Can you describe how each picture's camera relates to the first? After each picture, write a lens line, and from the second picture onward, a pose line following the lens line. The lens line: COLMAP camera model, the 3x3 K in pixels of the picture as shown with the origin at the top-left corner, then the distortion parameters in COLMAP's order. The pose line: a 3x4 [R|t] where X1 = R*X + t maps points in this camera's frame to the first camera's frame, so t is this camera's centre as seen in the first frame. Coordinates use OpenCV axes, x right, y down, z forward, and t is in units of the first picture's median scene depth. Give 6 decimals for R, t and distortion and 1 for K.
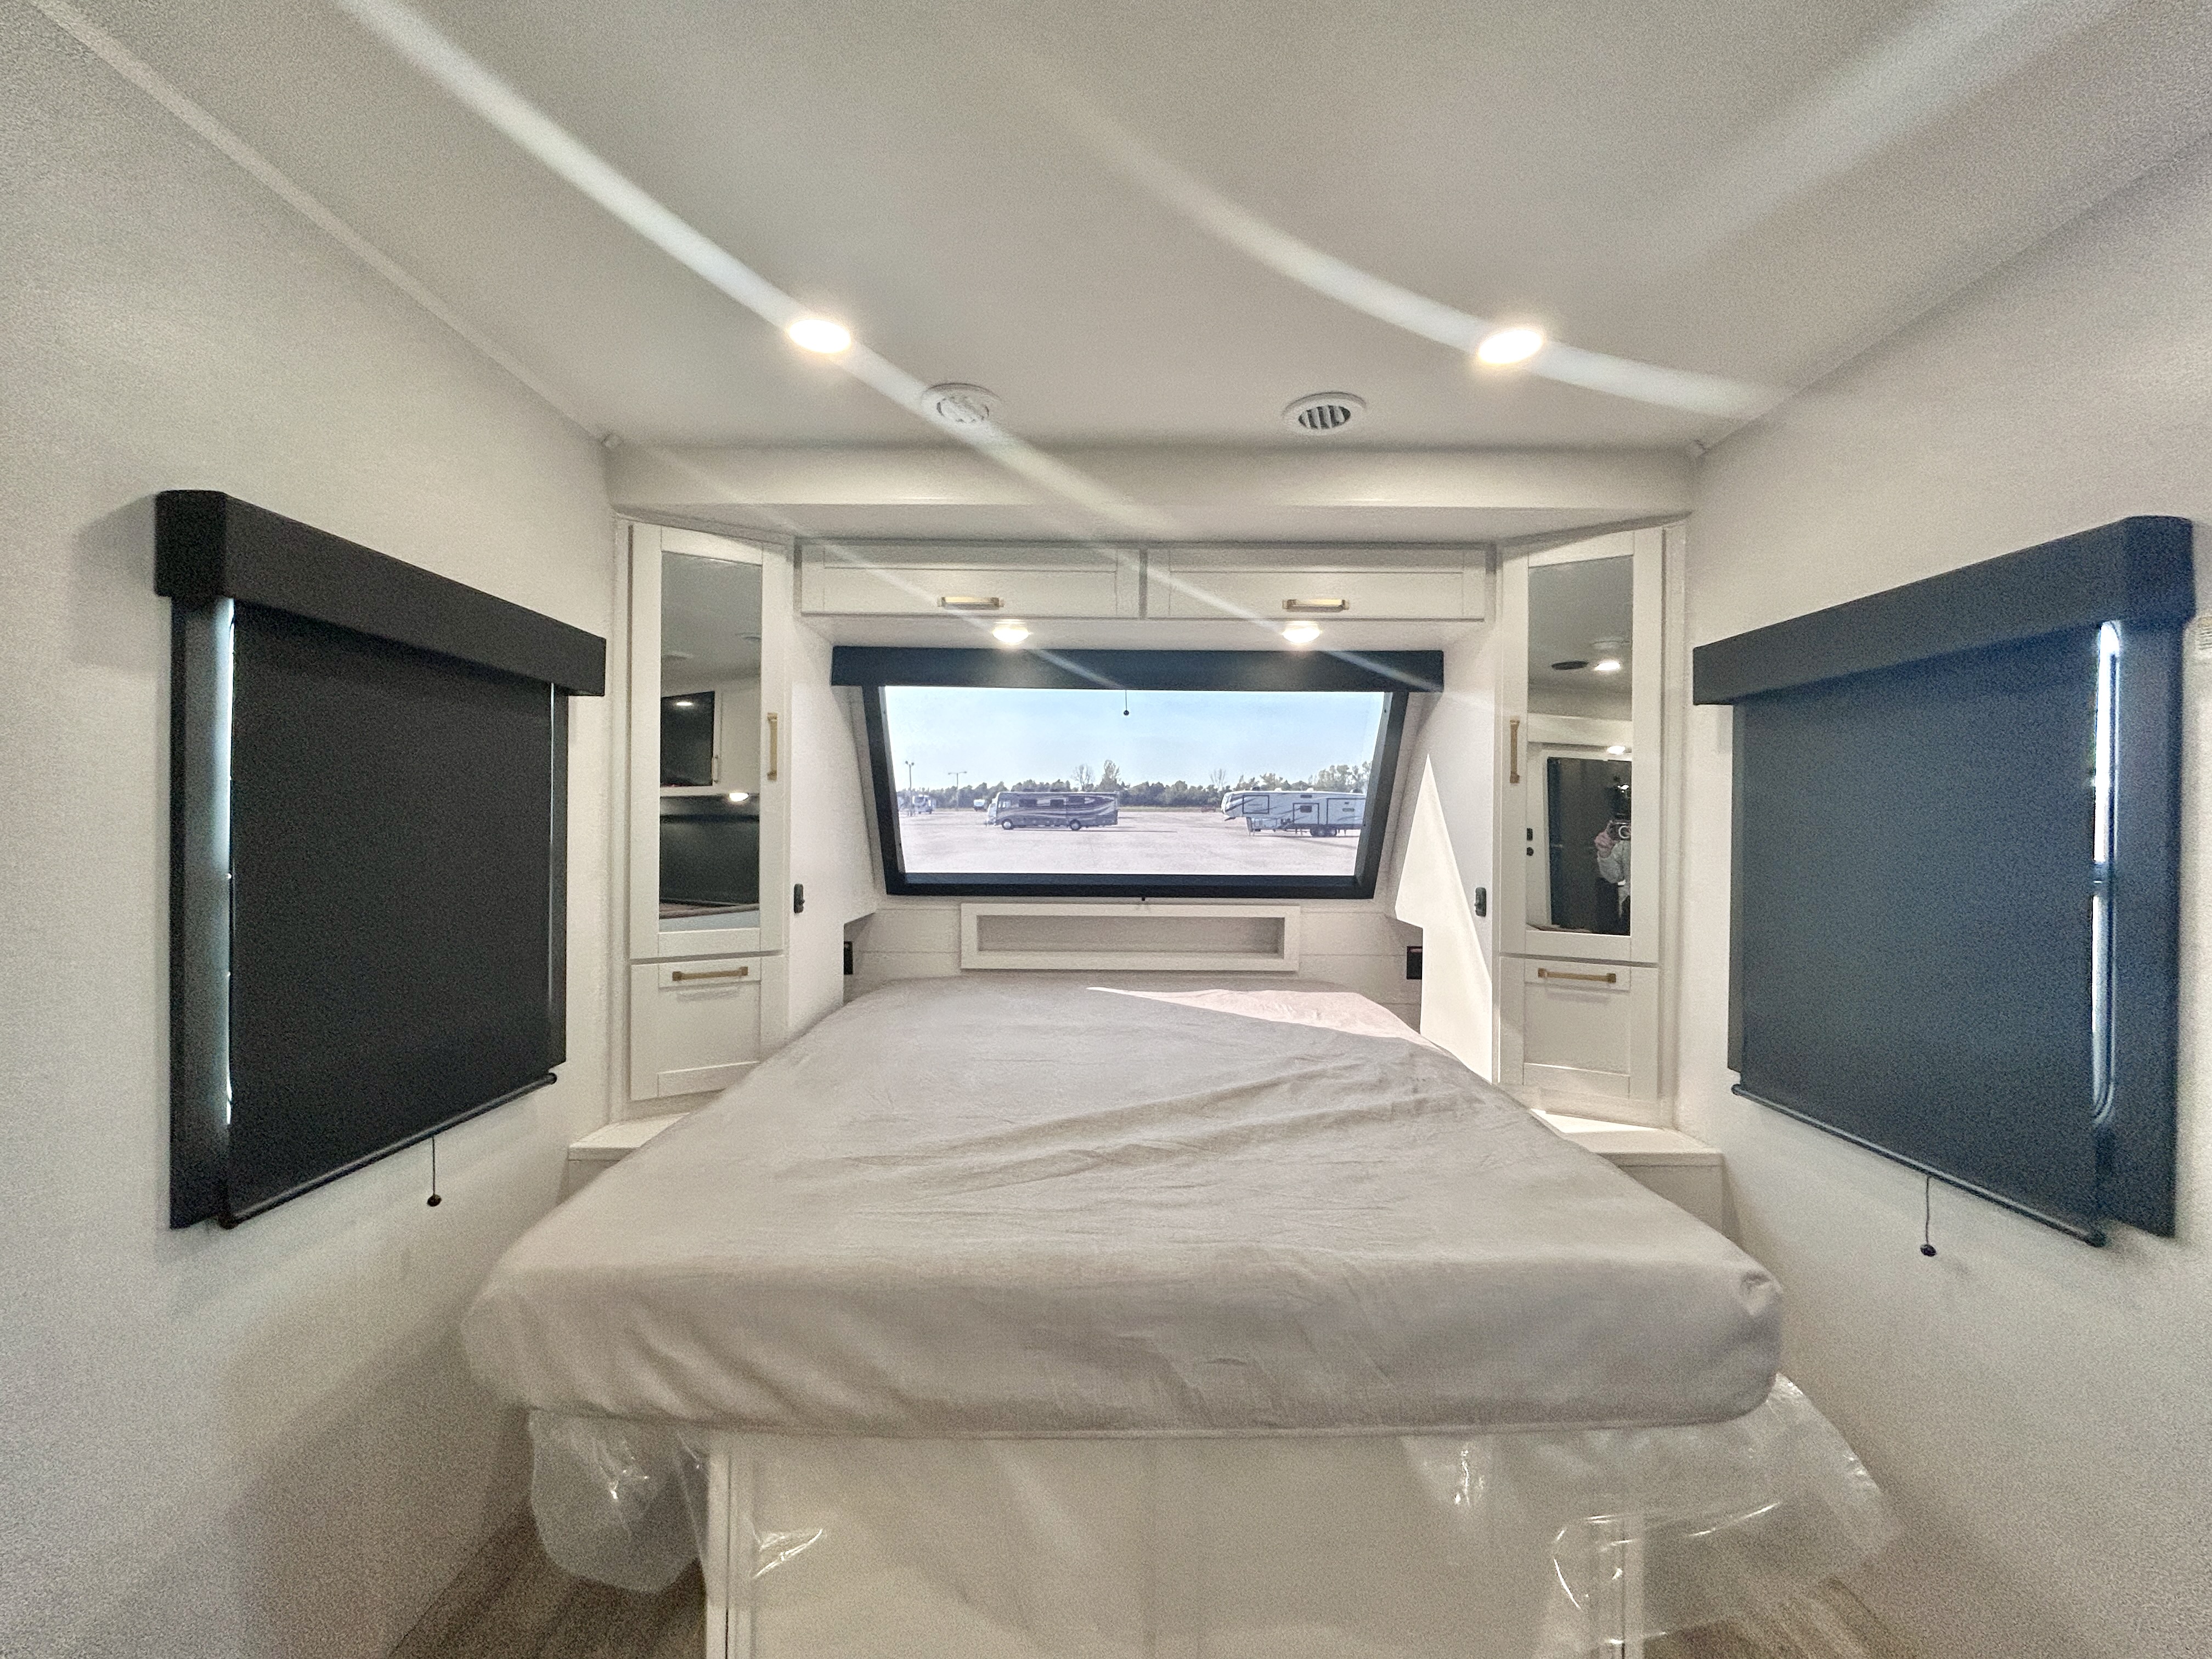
lens RADIAL K [[891.0, 0, 1103.1], [0, 891.0, 830.5], [0, 0, 1]] dist [0.003397, 0.000167]
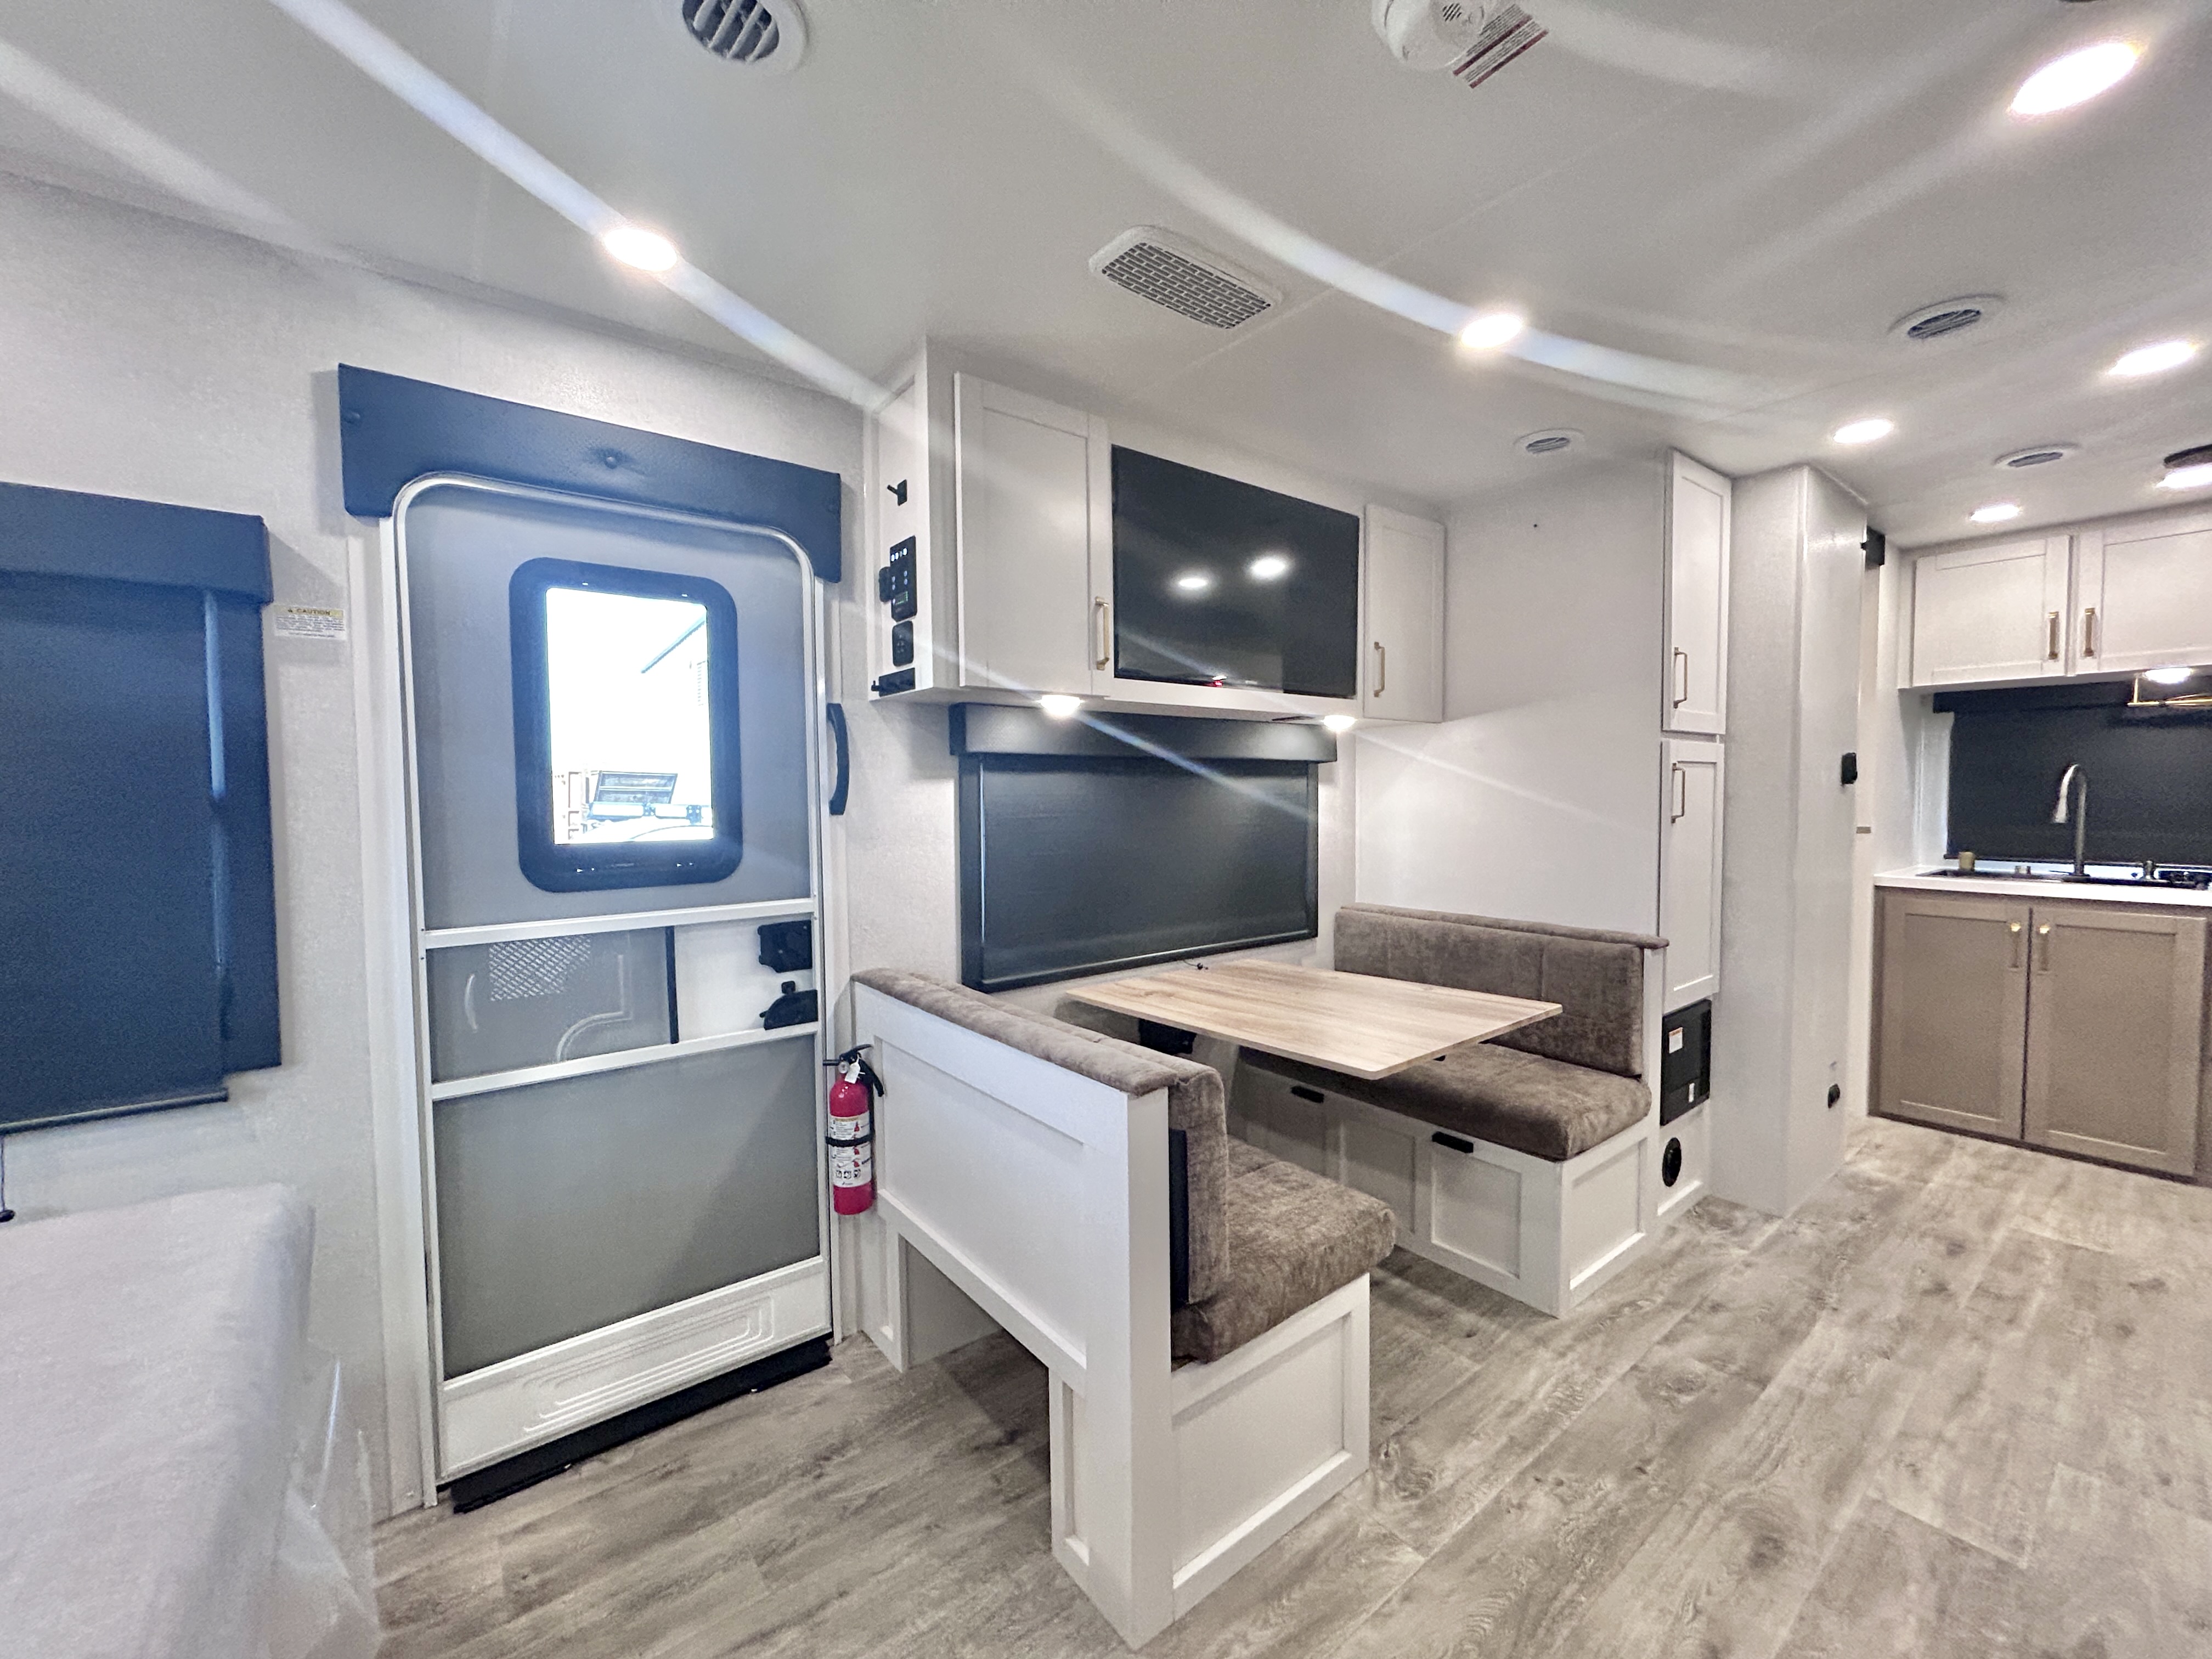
lens RADIAL K [[889.2, 0, 1101.9], [0, 889.2, 827.7], [0, 0, 1]] dist [-0.000538, 0.000955]
pose [[-0.610890, -0.035920, 0.790900, -0.304510], [0.005604, 0.998749, 0.049689, 0.019599], [-0.791695, 0.034787, -0.609925, 0.416154]]
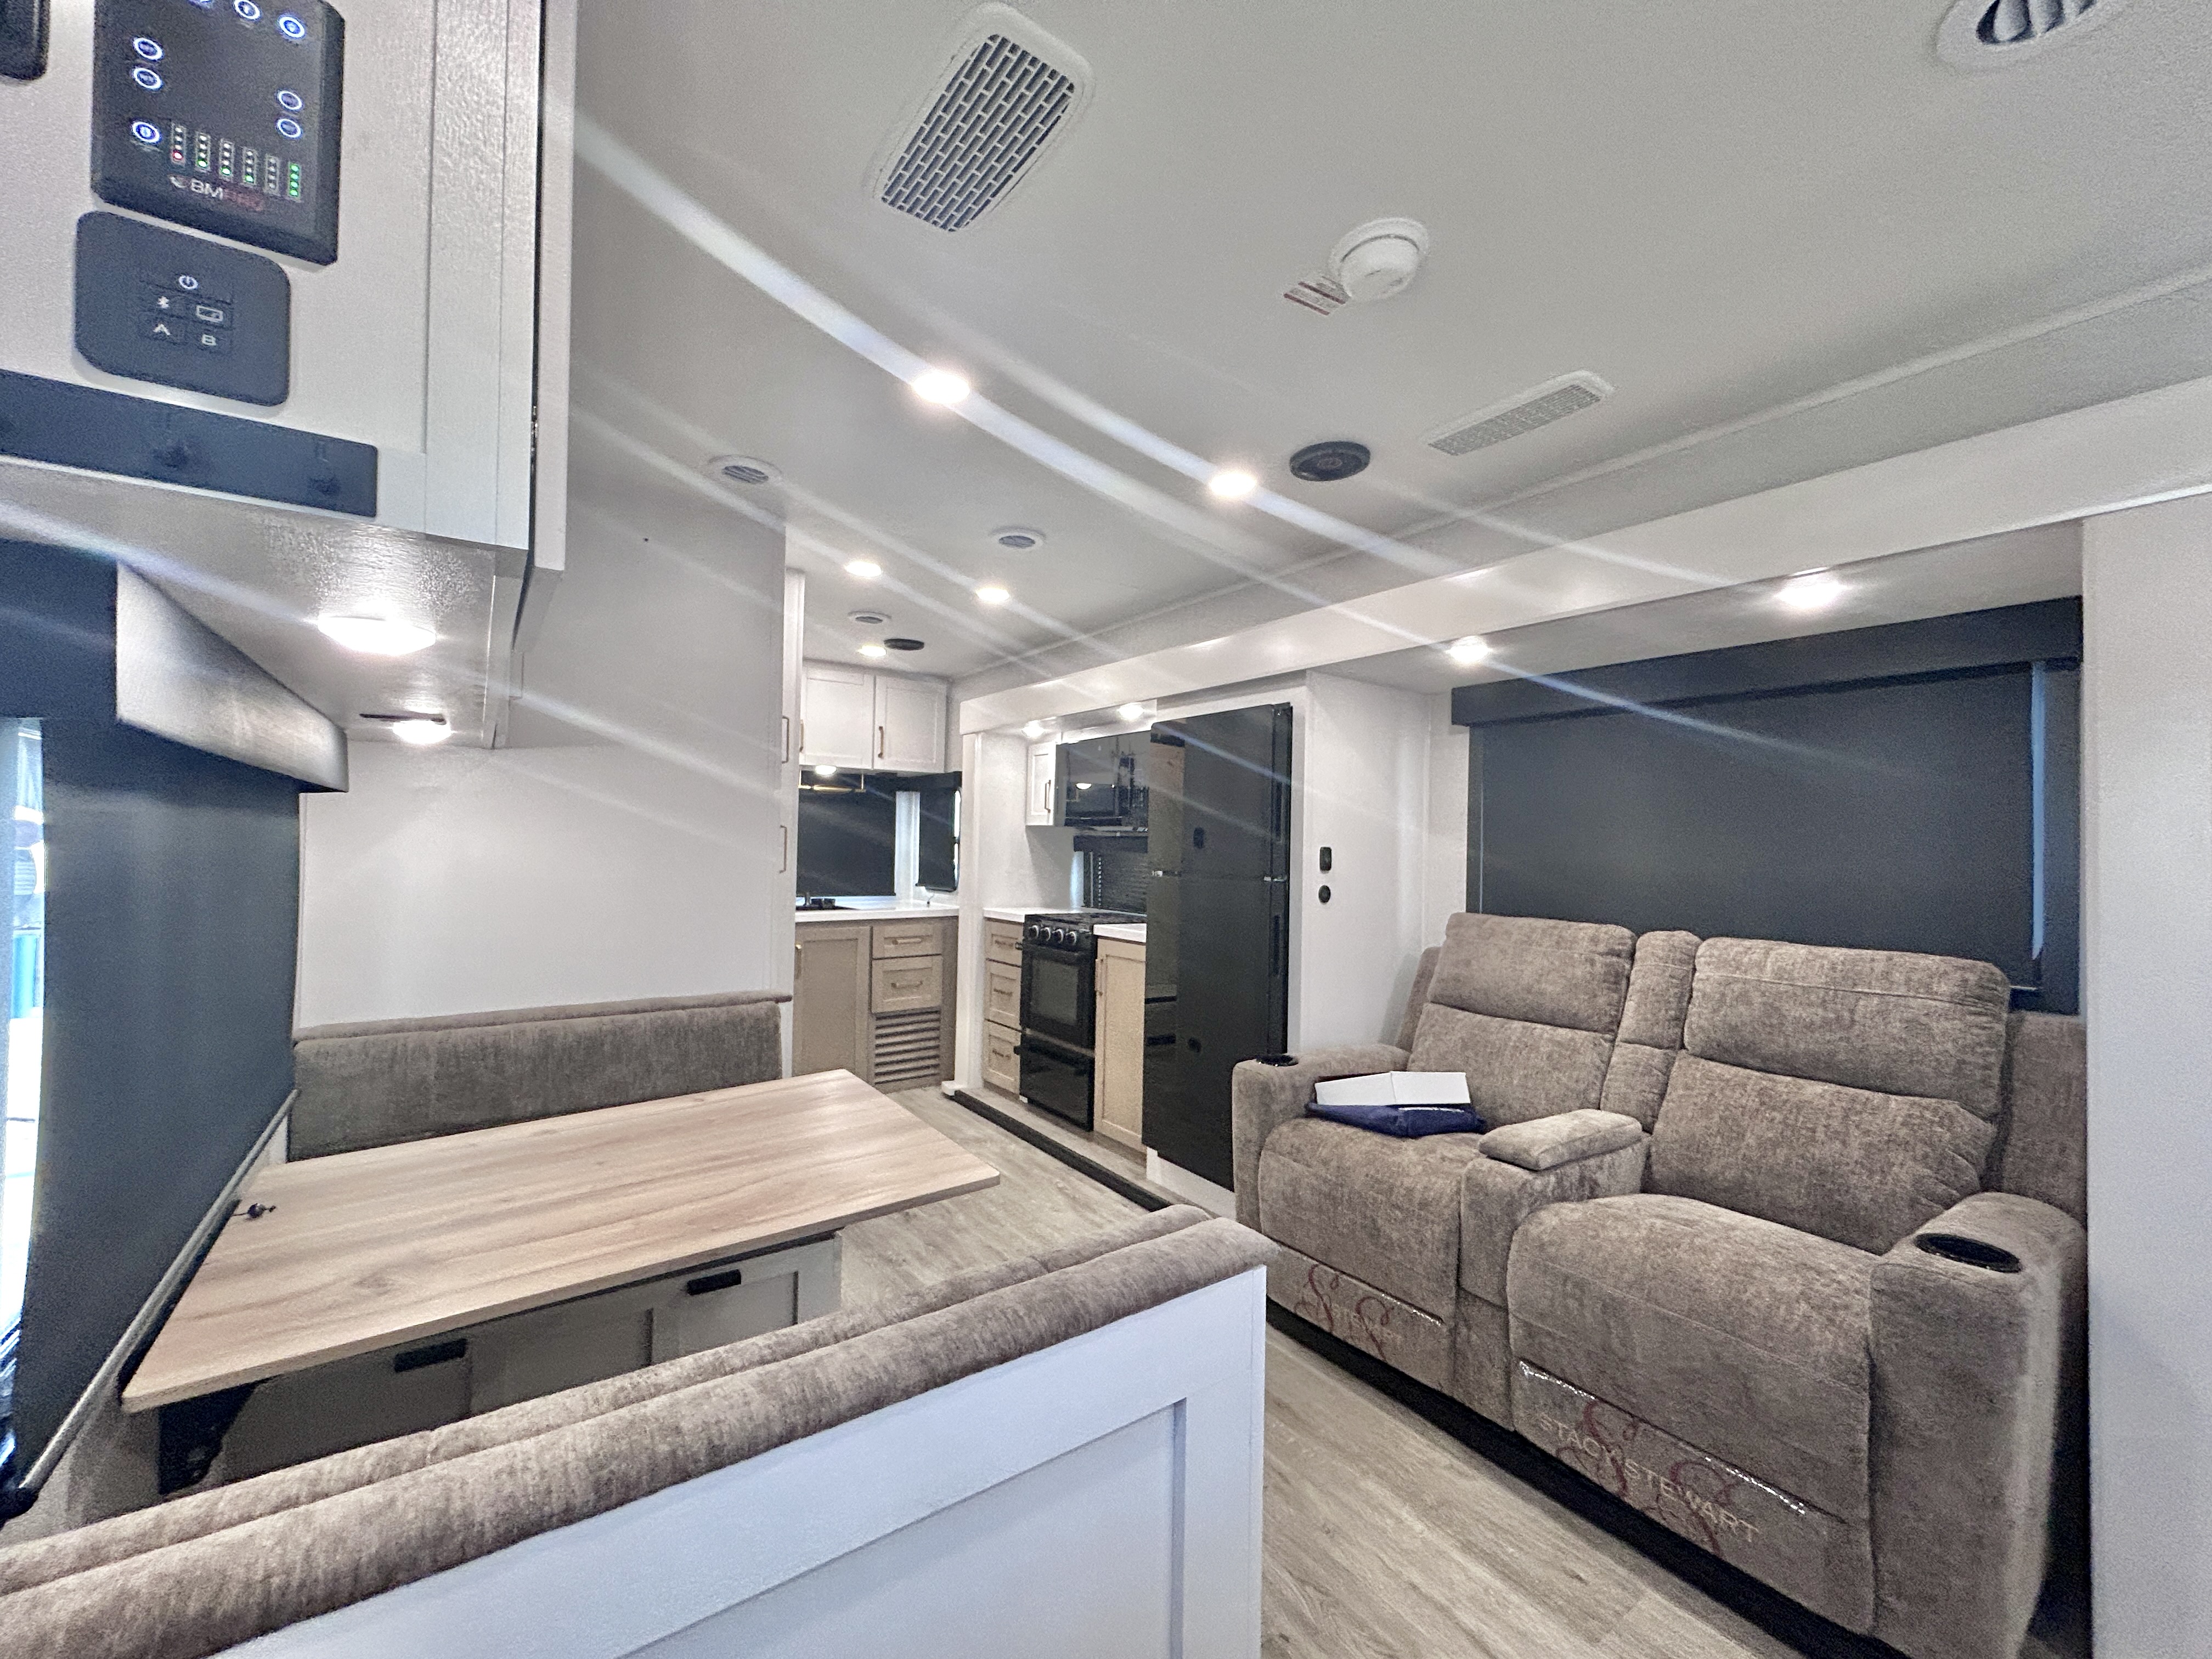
lens RADIAL K [[892.4, 0, 1102.4], [0, 892.4, 826.9], [0, 0, 1]] dist [-0.001119, 0.000128]
pose [[-0.819116, -0.029190, -0.572885, 0.470508], [-0.023366, 0.999573, -0.017522, 0.016356], [0.573152, -0.000967, -0.819449, 0.371018]]
